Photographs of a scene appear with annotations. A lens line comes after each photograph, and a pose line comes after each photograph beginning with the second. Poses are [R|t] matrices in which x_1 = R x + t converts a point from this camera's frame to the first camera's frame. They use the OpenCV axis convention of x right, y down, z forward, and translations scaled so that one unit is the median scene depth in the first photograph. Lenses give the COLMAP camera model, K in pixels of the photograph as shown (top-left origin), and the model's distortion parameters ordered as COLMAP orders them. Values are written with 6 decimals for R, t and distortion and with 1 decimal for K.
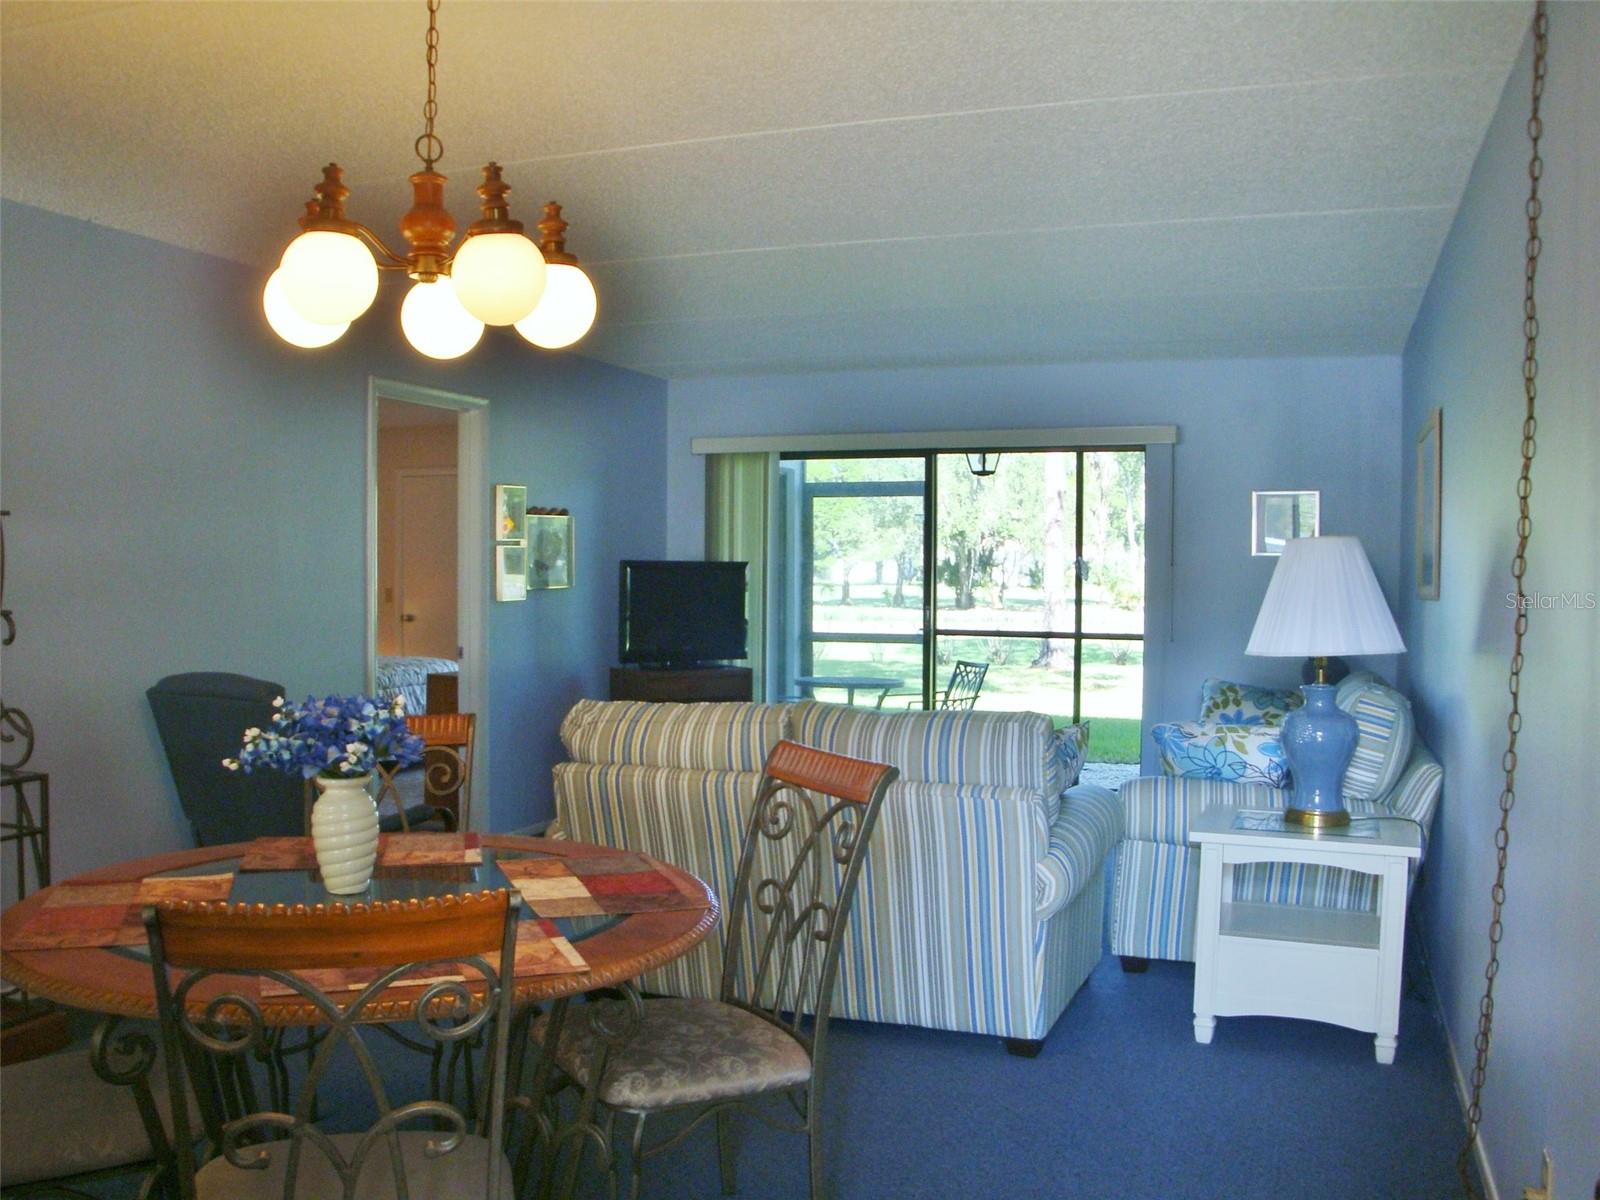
lens RADIAL K [[1433.0, 0, 800.0], [0, 1433.0, 600.0], [0, 0, 1]] dist [-0.164182, 0.135853]
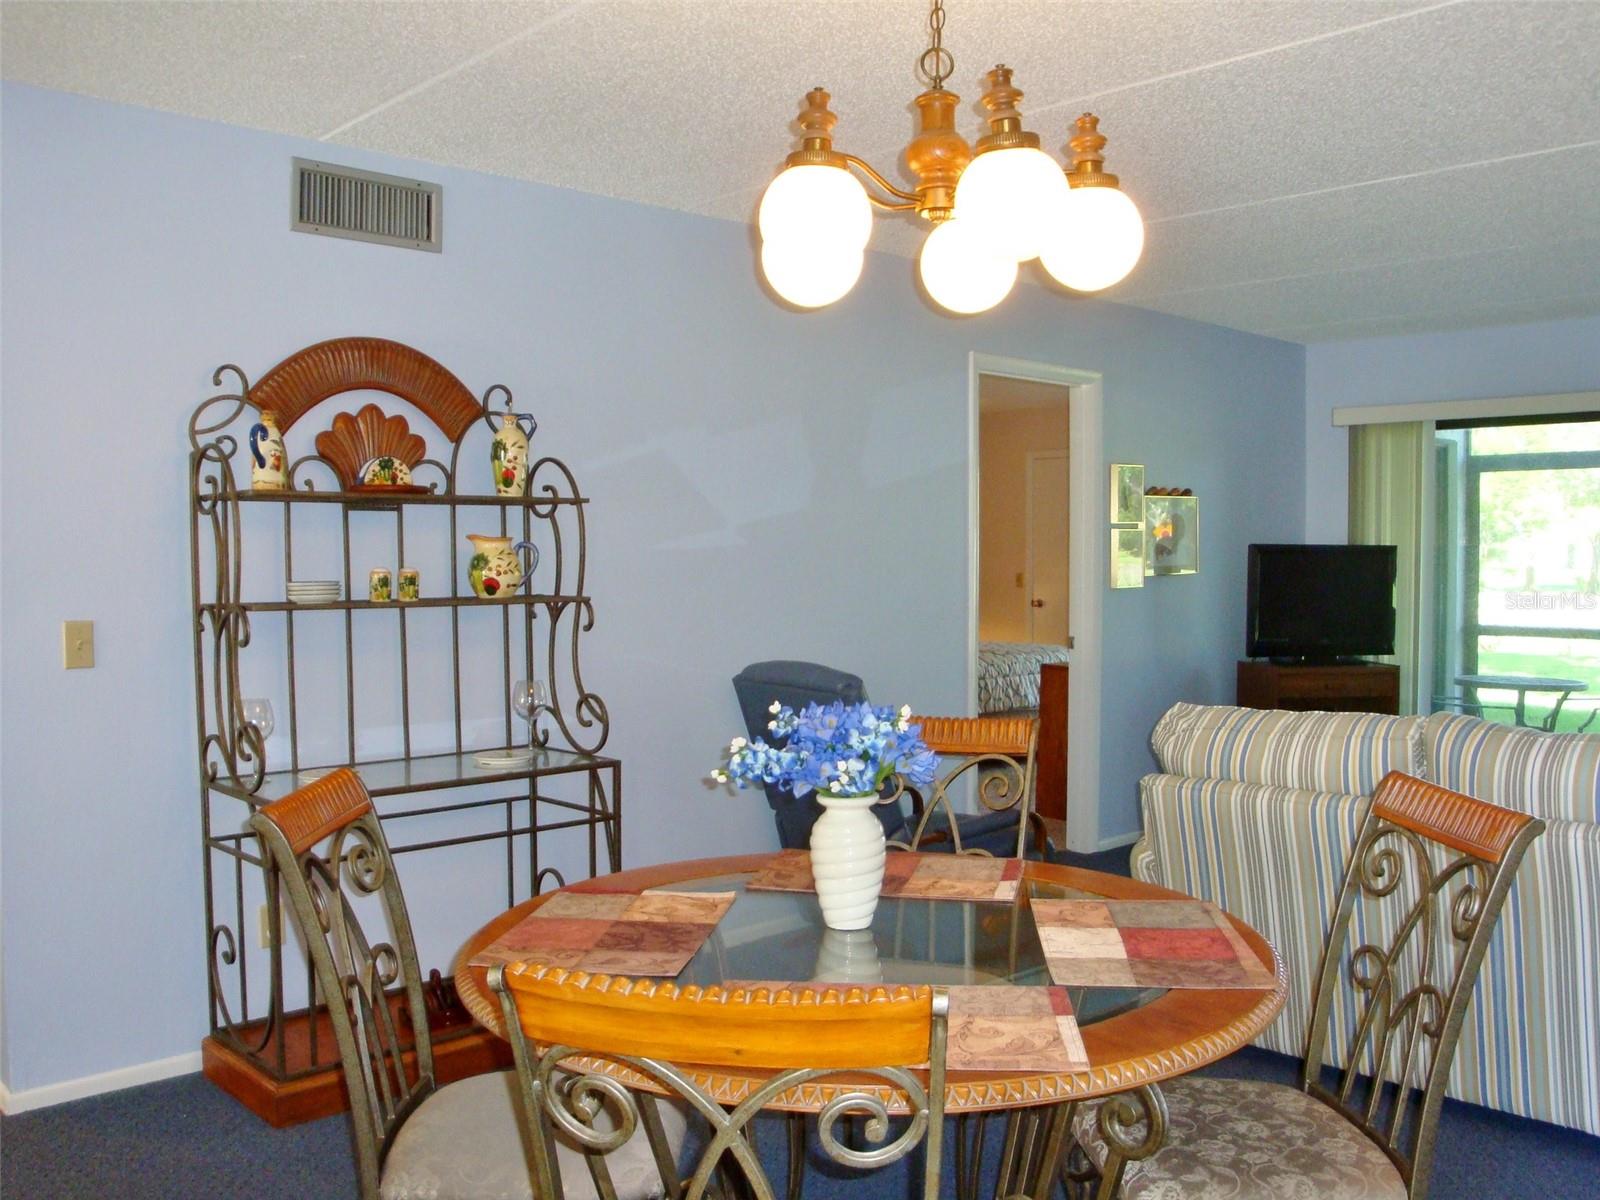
lens RADIAL K [[1433.0, 0, 800.0], [0, 1433.0, 600.0], [0, 0, 1]] dist [-0.164182, 0.135853]
pose [[0.898192, 0.010530, -0.439478, 0.030966], [-0.005343, 0.999901, 0.013039, -0.005679], [0.439572, -0.009363, 0.898159, 0.157863]]
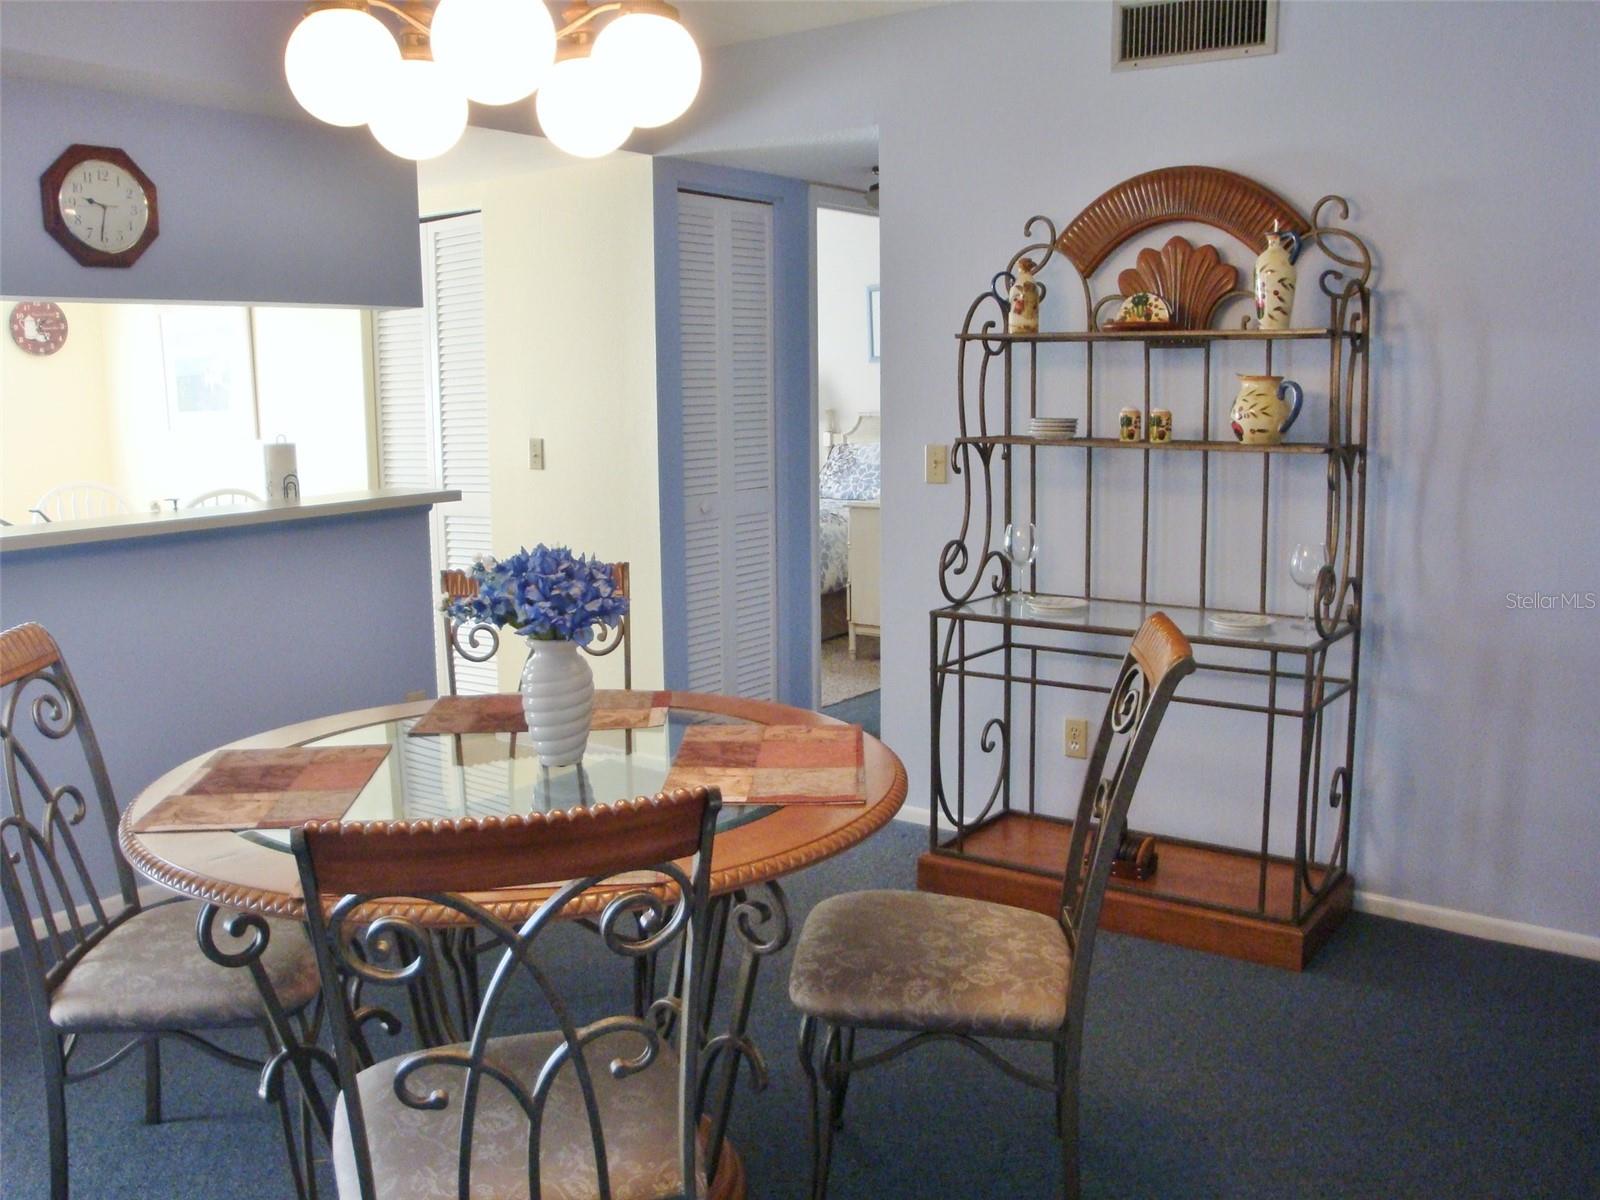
lens RADIAL K [[1433.0, 0, 800.0], [0, 1433.0, 600.0], [0, 0, 1]] dist [-0.164182, 0.135853]
pose [[-0.264755, 0.140491, -0.954027, 0.405619], [-0.016362, 0.988533, 0.150113, -0.028982], [0.964177, 0.055353, -0.259420, 1.120134]]
